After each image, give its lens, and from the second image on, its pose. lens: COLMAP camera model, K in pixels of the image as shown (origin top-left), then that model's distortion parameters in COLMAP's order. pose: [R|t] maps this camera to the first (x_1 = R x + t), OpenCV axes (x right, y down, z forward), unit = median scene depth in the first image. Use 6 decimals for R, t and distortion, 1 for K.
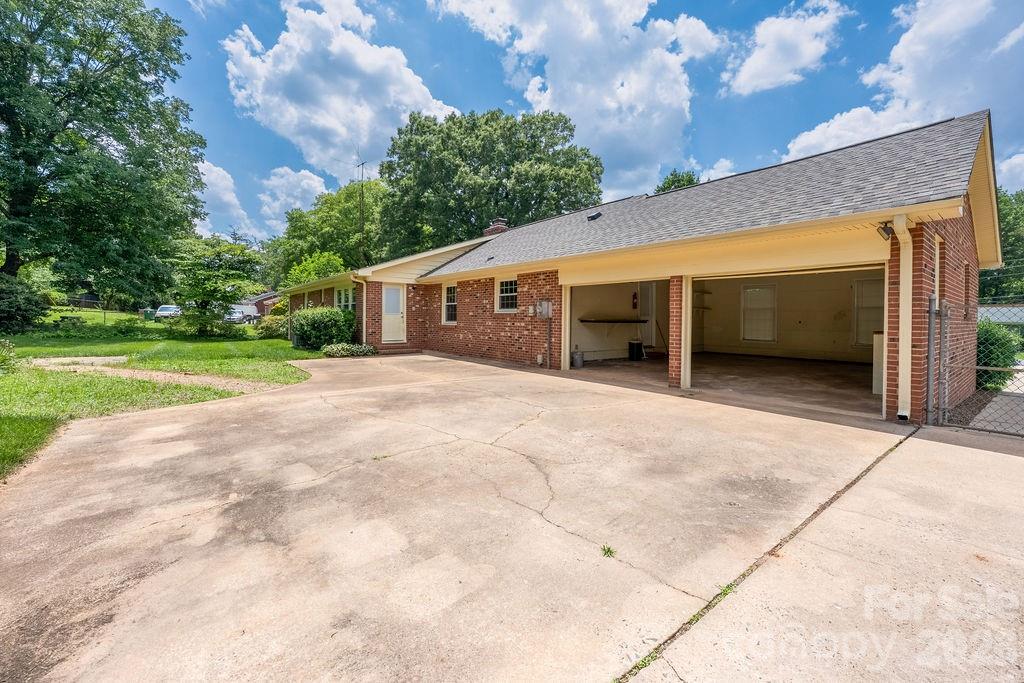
lens RADIAL K [[411.0, 0, 515.0], [0, 411.0, 322.5], [0, 0, 1]] dist [-0.001510, -0.000069]
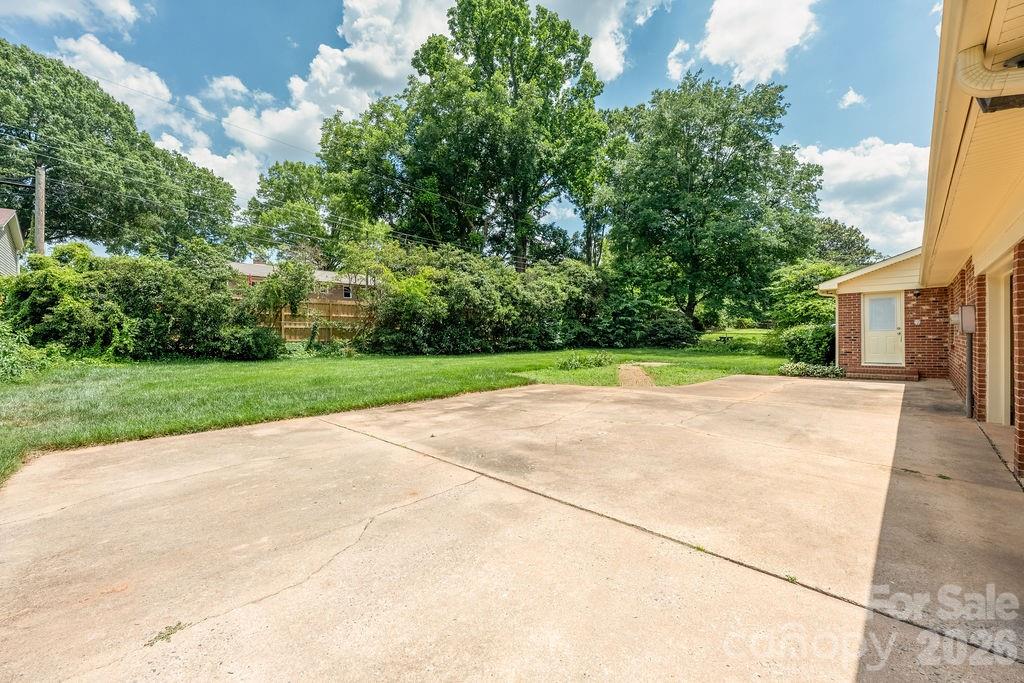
lens RADIAL K [[419.9, 0, 508.5], [0, 419.9, 339.7], [0, 0, 1]] dist [-0.003105, -0.000248]
pose [[0.108180, -0.005150, -0.994118, 1.906784], [0.002145, 0.999985, -0.004947, 0.001038], [0.994129, -0.001597, 0.108190, 0.820207]]
